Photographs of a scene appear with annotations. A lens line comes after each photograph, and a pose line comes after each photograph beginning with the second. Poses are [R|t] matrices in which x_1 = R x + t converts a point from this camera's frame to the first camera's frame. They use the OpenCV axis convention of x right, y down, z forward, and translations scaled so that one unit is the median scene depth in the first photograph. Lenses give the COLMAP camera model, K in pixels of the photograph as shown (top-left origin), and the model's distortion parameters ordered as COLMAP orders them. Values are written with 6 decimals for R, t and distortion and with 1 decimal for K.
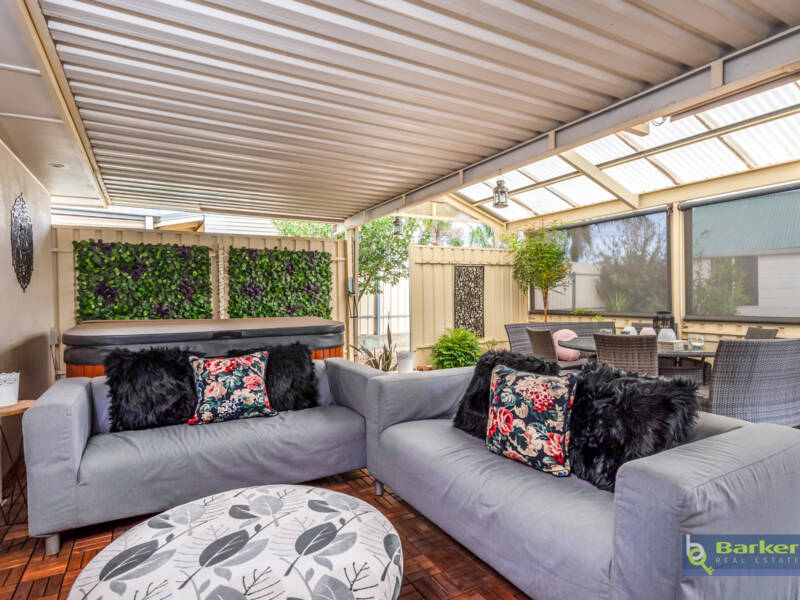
lens RADIAL K [[461.5, 0, 400.0], [0, 461.5, 300.0], [0, 0, 1]] dist [0.000162, 0.000034]
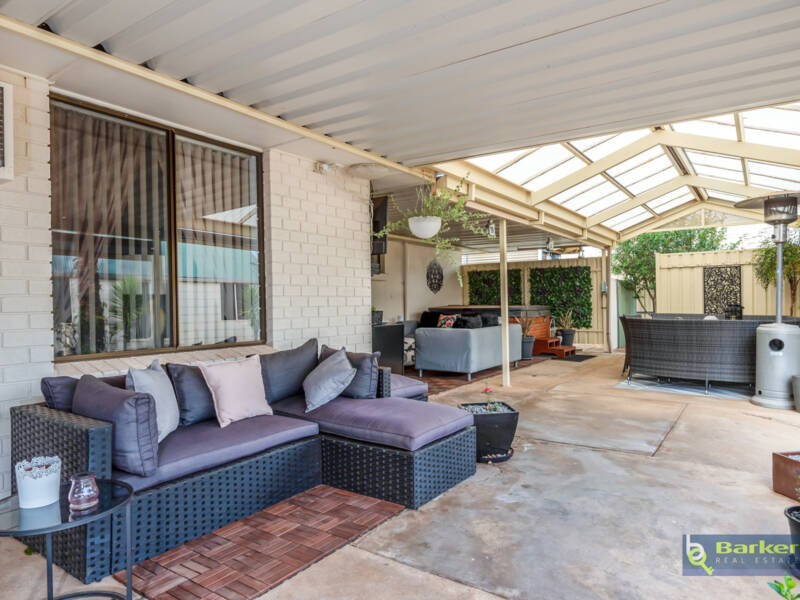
lens RADIAL K [[526.3, 0, 400.0], [0, 526.3, 300.0], [0, 0, 1]] dist [0.002018, 0.000349]
pose [[0.448220, 0.003802, -0.893915, 1.172293], [0.003242, 0.999977, 0.005879, -0.001518], [0.893917, -0.005533, 0.448197, -0.375552]]
